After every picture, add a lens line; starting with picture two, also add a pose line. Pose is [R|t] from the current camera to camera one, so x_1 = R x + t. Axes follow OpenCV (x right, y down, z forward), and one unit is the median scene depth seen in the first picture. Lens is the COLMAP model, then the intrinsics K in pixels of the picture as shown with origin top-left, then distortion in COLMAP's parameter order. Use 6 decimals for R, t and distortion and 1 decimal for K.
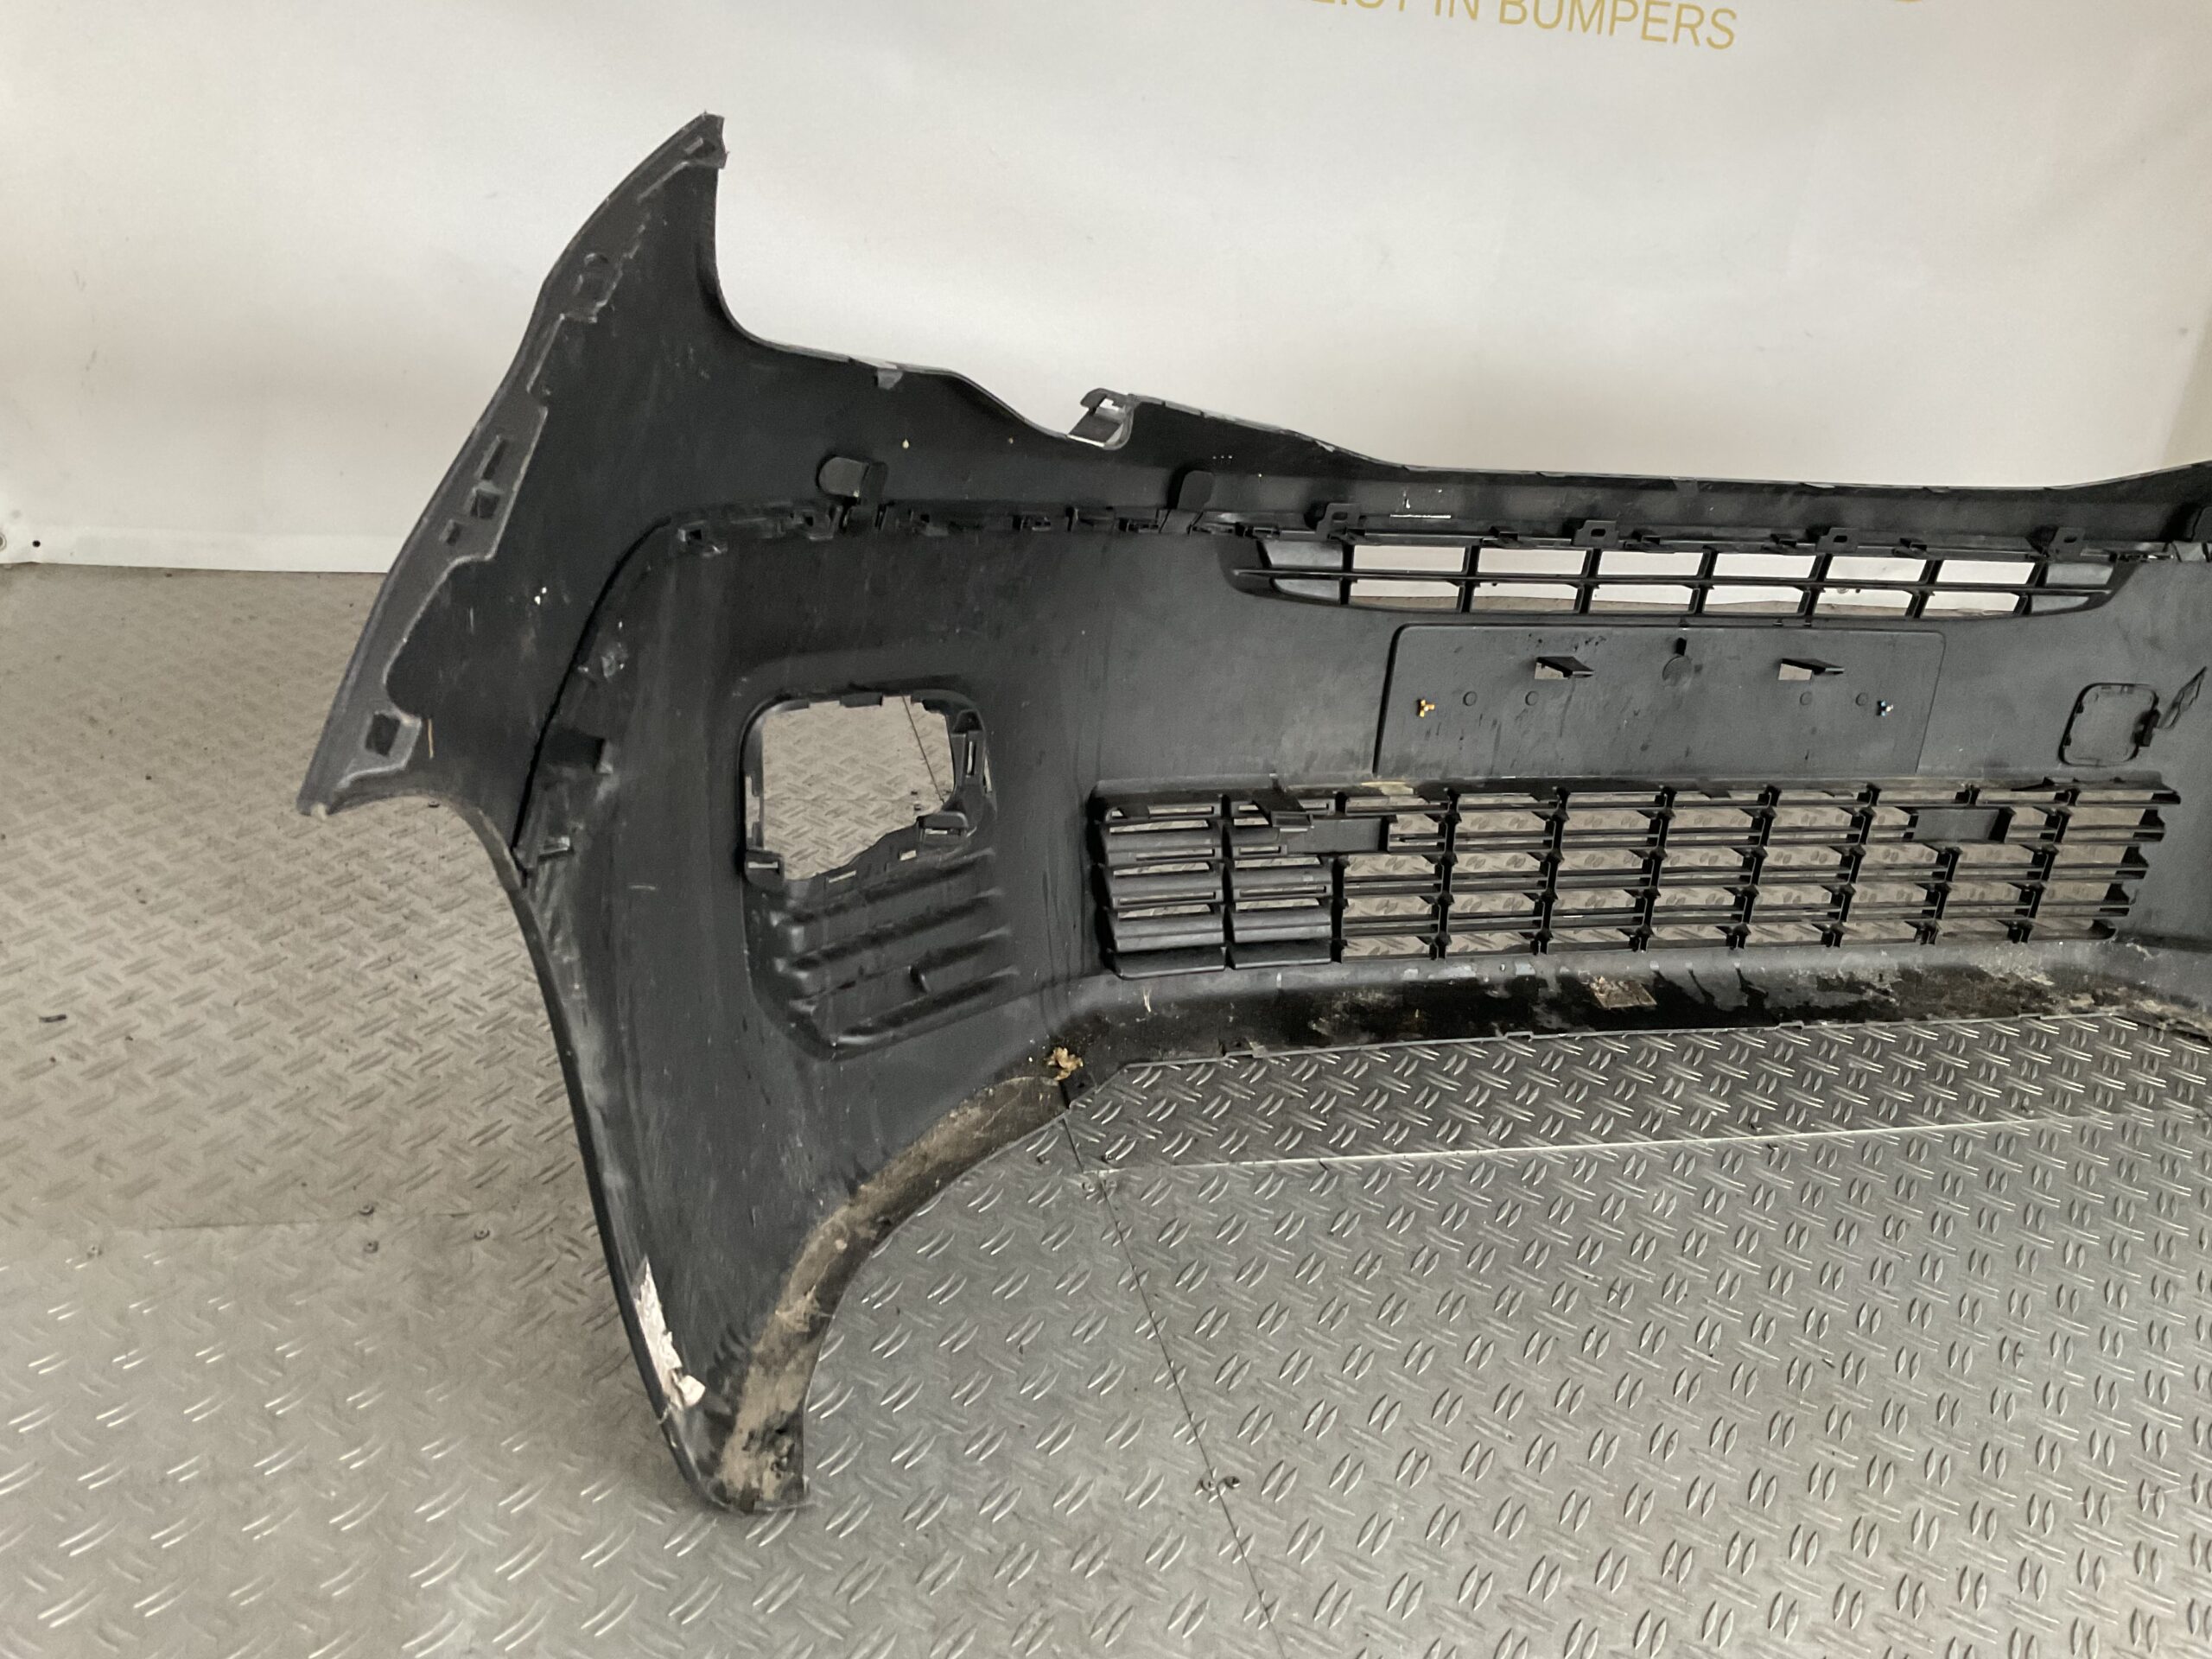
lens RADIAL K [[1872.9, 0, 1096.5], [0, 1872.9, 832.1], [0, 0, 1]] dist [0.005259, -0.020355]
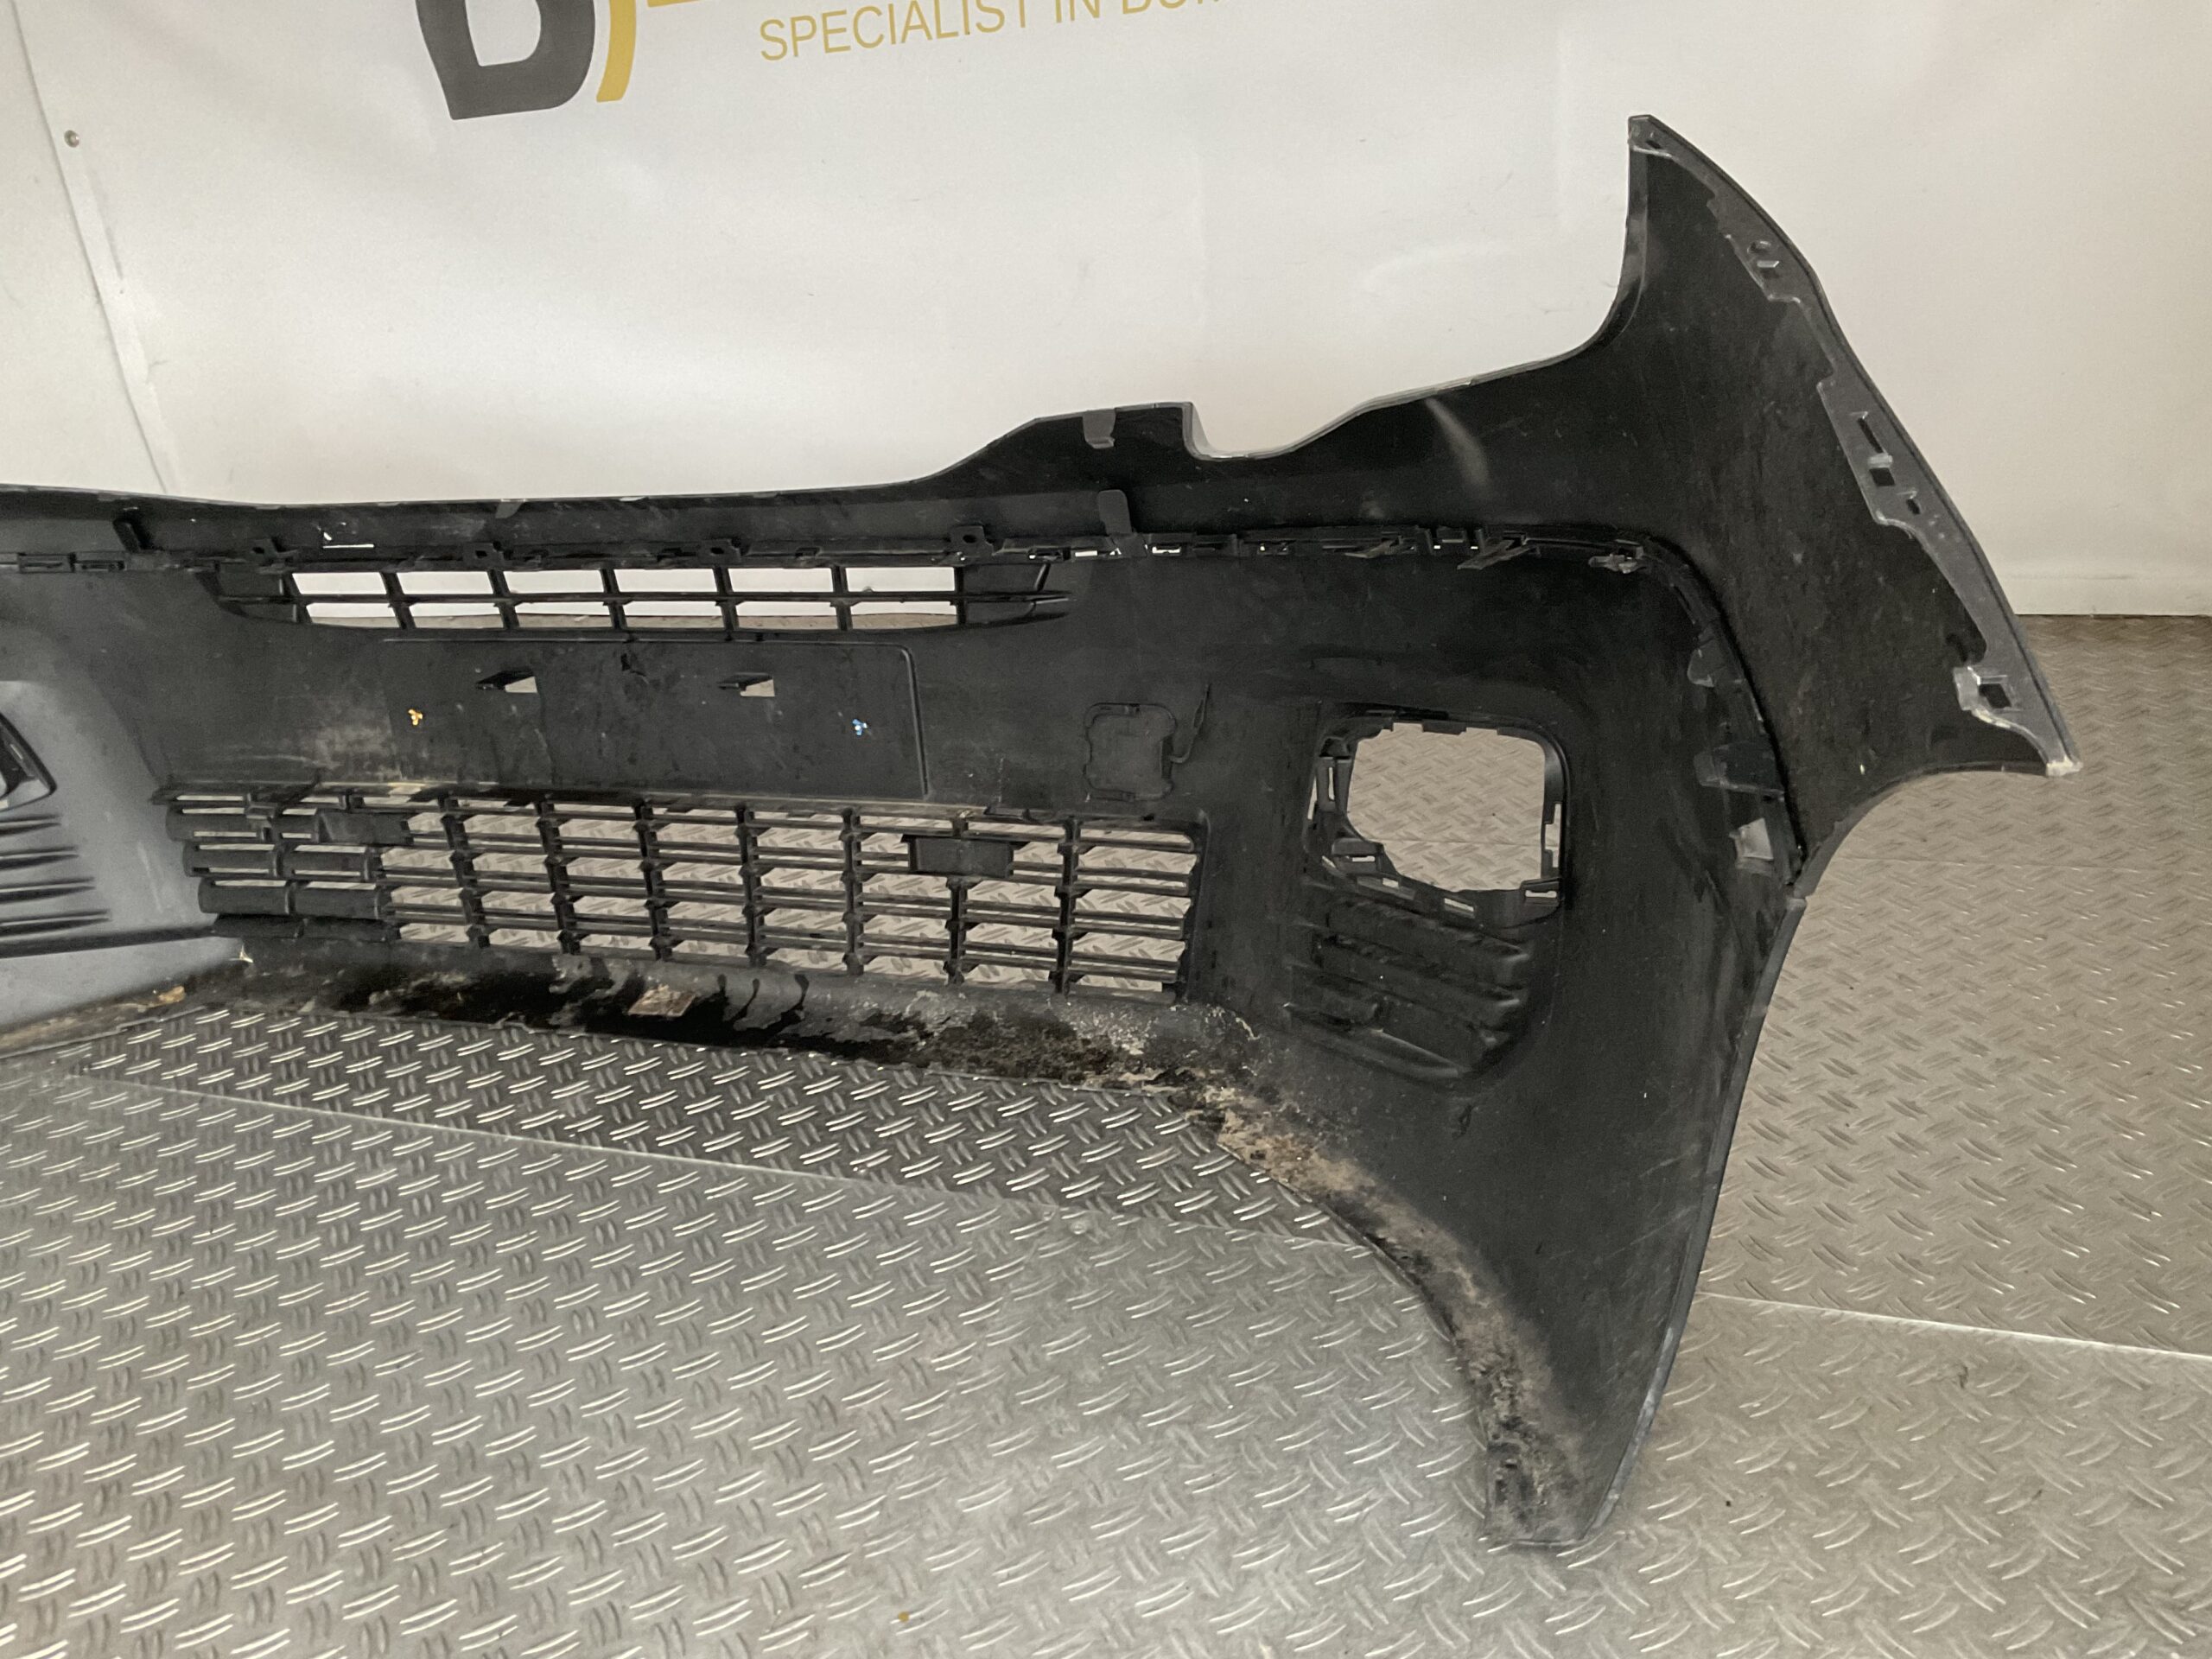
lens RADIAL K [[1872.9, 0, 1095.5], [0, 1872.9, 824.7], [0, 0, 1]] dist [0.005259, -0.020355]
pose [[0.799746, 0.045249, -0.598631, 1.690350], [-0.056023, 0.998429, 0.000624, -0.038799], [0.597719, 0.033038, 0.801025, 0.503302]]
